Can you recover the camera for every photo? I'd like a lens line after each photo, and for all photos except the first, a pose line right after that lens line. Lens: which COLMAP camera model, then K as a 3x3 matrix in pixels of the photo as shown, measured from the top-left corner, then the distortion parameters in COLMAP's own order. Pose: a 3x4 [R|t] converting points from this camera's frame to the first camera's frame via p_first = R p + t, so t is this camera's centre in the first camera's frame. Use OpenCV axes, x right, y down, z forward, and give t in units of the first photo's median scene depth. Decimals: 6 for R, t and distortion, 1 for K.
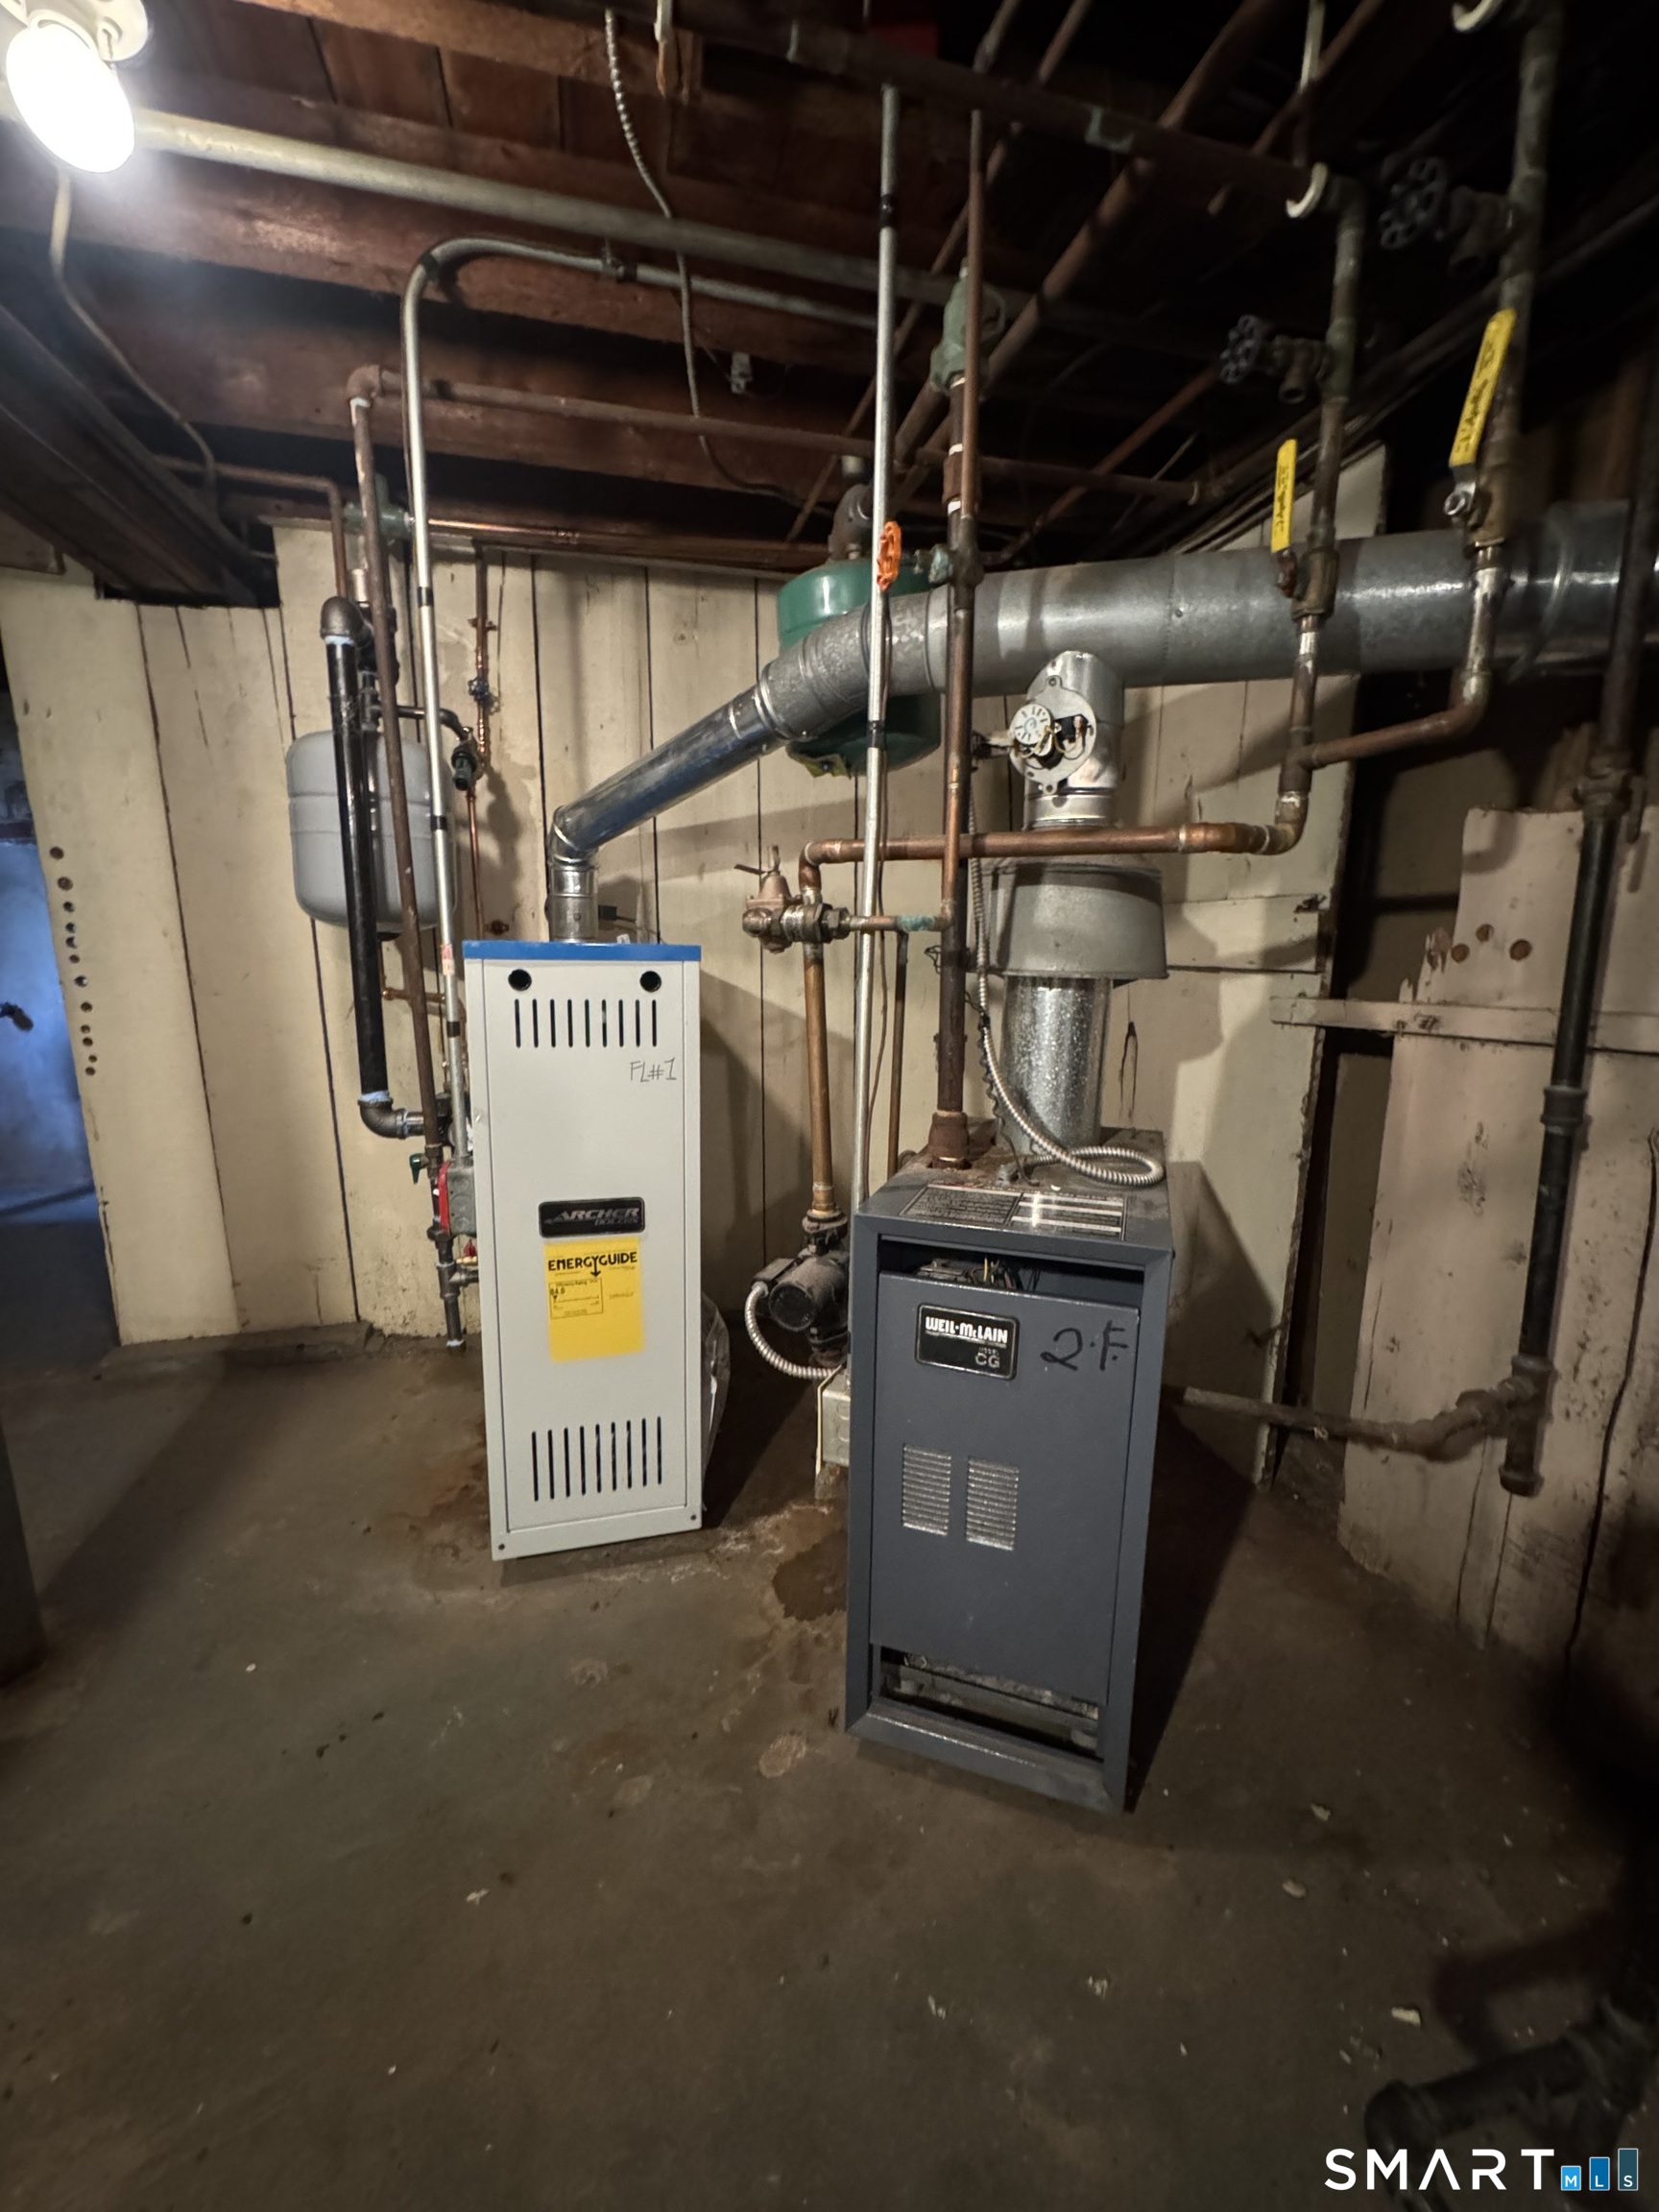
lens RADIAL K [[889.7, 0, 824.6], [0, 889.7, 1107.9], [0, 0, 1]] dist [-0.002168, -0.000177]
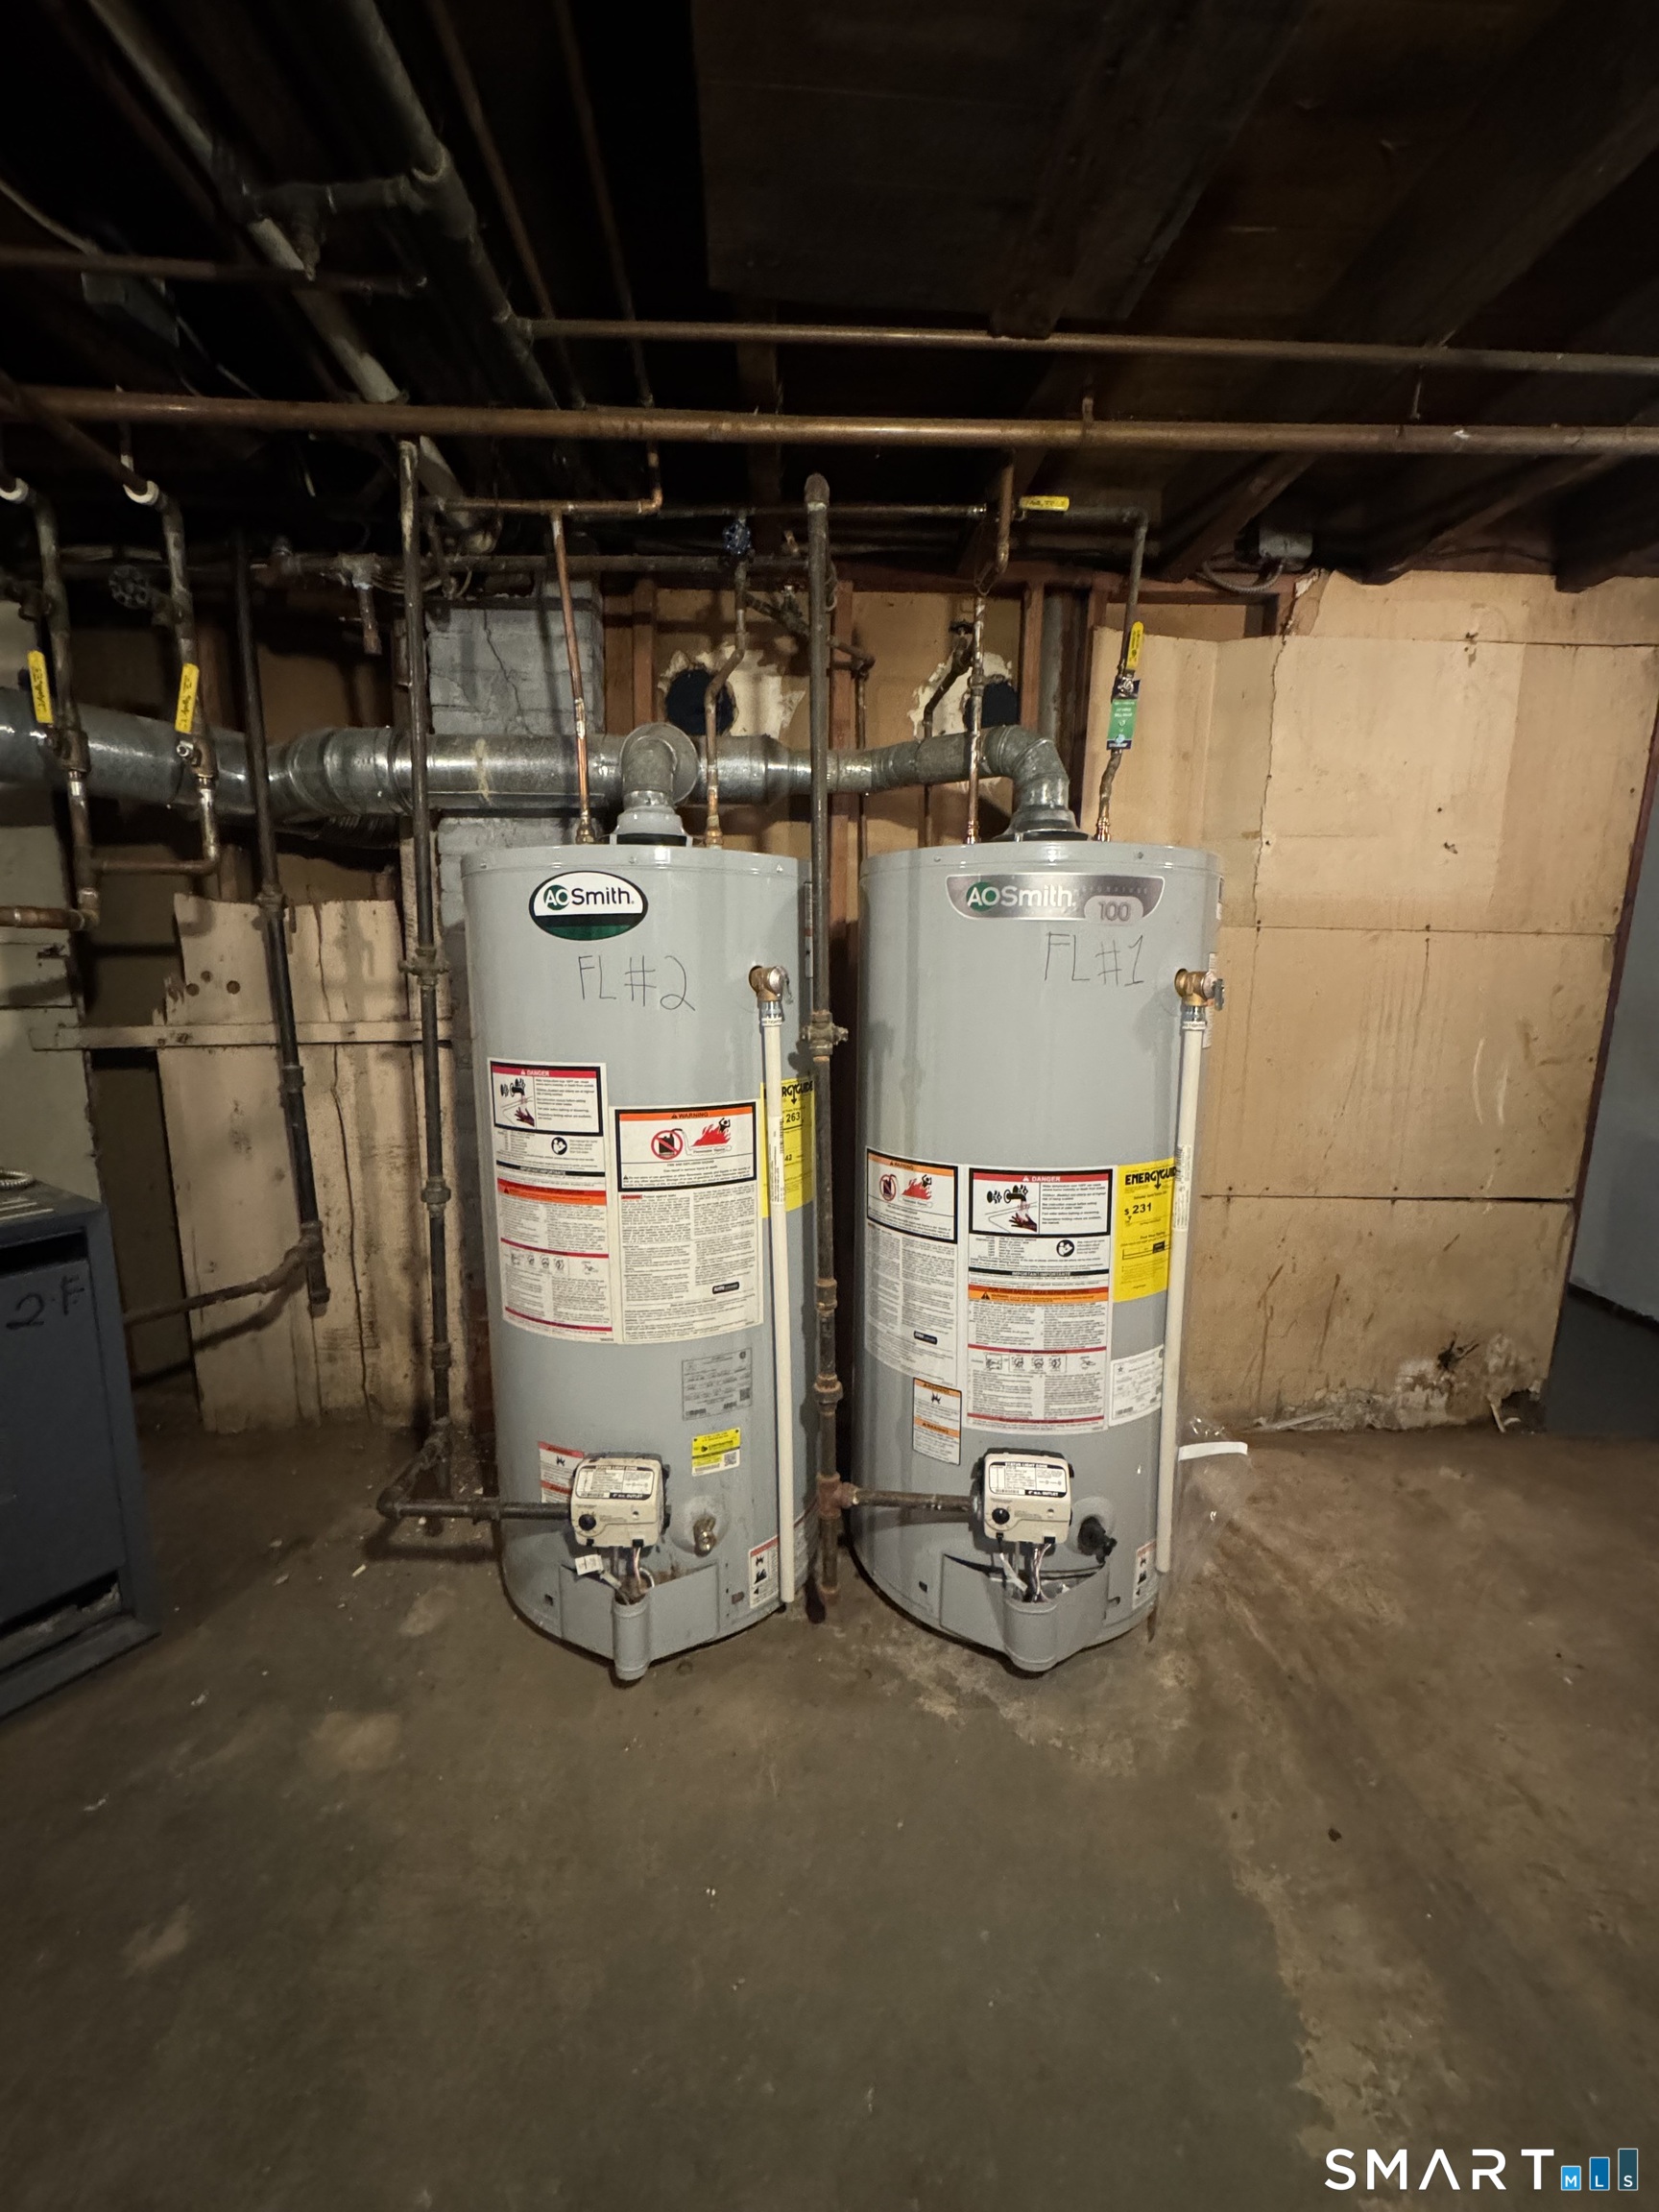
lens RADIAL K [[889.7, 0, 827.7], [0, 889.7, 1112.6], [0, 0, 1]] dist [-0.002168, -0.000177]
pose [[0.231471, -0.167568, 0.958302, -0.507661], [0.175595, 0.976071, 0.128262, 0.022330], [-0.956863, 0.138584, 0.255356, -0.371688]]
